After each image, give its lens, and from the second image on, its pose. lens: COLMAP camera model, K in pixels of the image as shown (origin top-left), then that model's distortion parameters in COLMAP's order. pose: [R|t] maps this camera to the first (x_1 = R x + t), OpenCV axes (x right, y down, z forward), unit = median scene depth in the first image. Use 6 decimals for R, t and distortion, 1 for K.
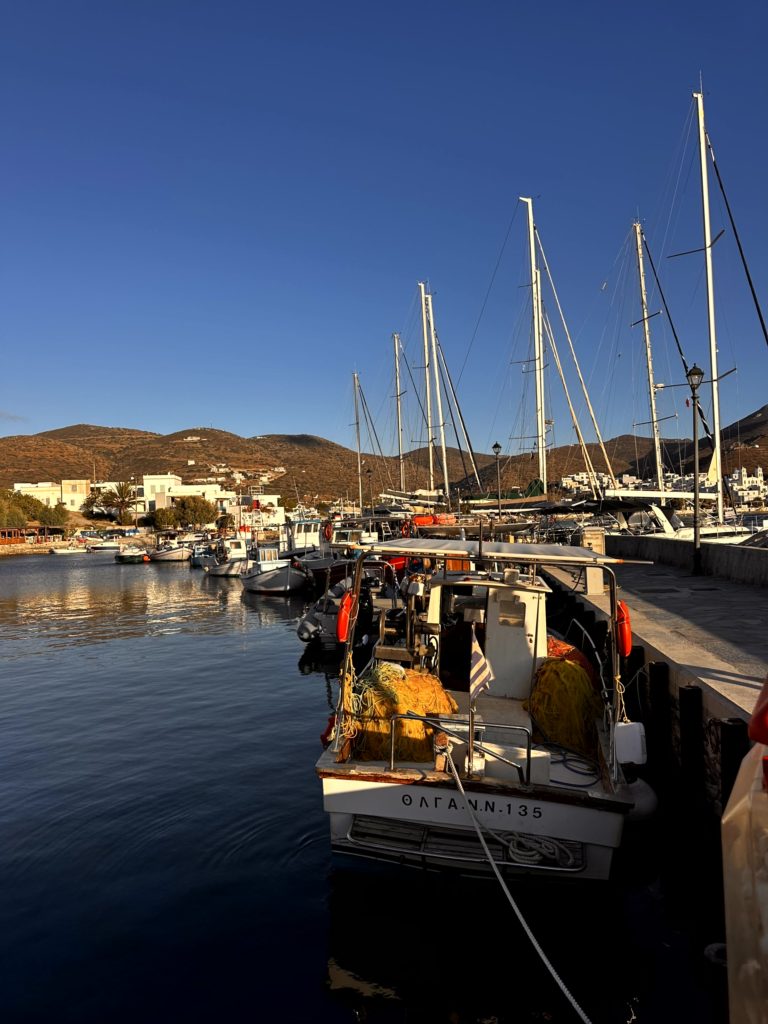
lens RADIAL K [[714.0, 0, 384.0], [0, 714.0, 512.0], [0, 0, 1]] dist [-0.002650, -0.001356]
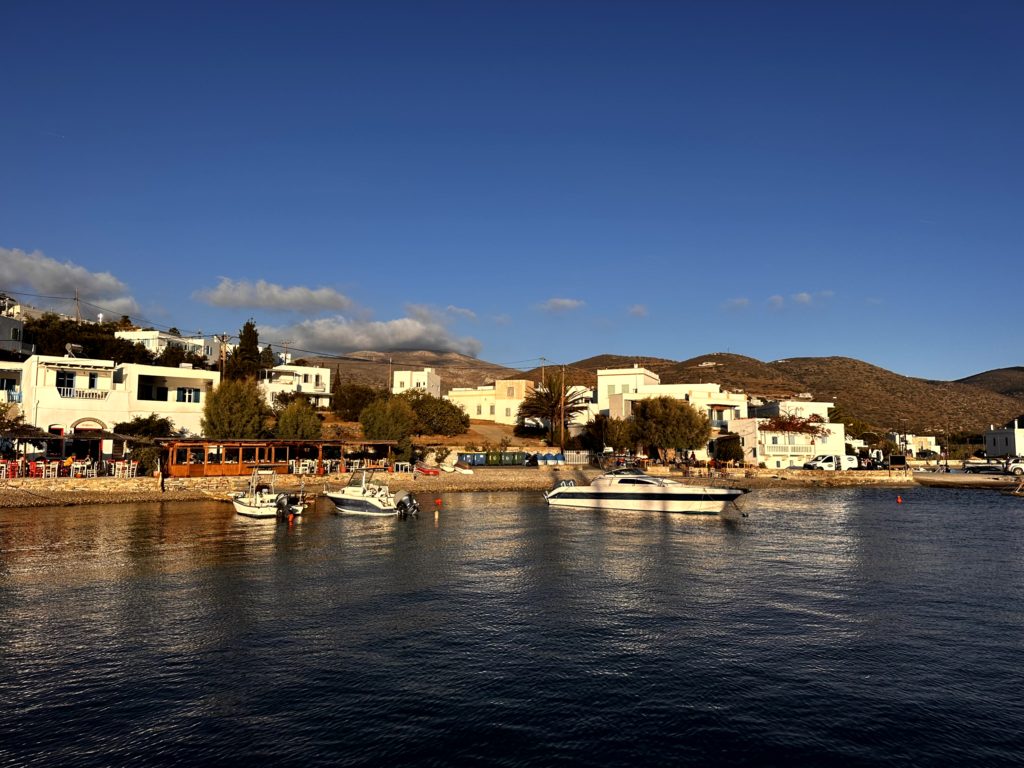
lens RADIAL K [[714.0, 0, 512.0], [0, 714.0, 384.0], [0, 0, 1]] dist [-0.002650, -0.001356]
pose [[0.862014, -0.003360, -0.506873, -0.085211], [-0.037037, 0.996888, -0.069595, 0.008709], [0.505529, 0.078765, 0.859207, 0.436391]]
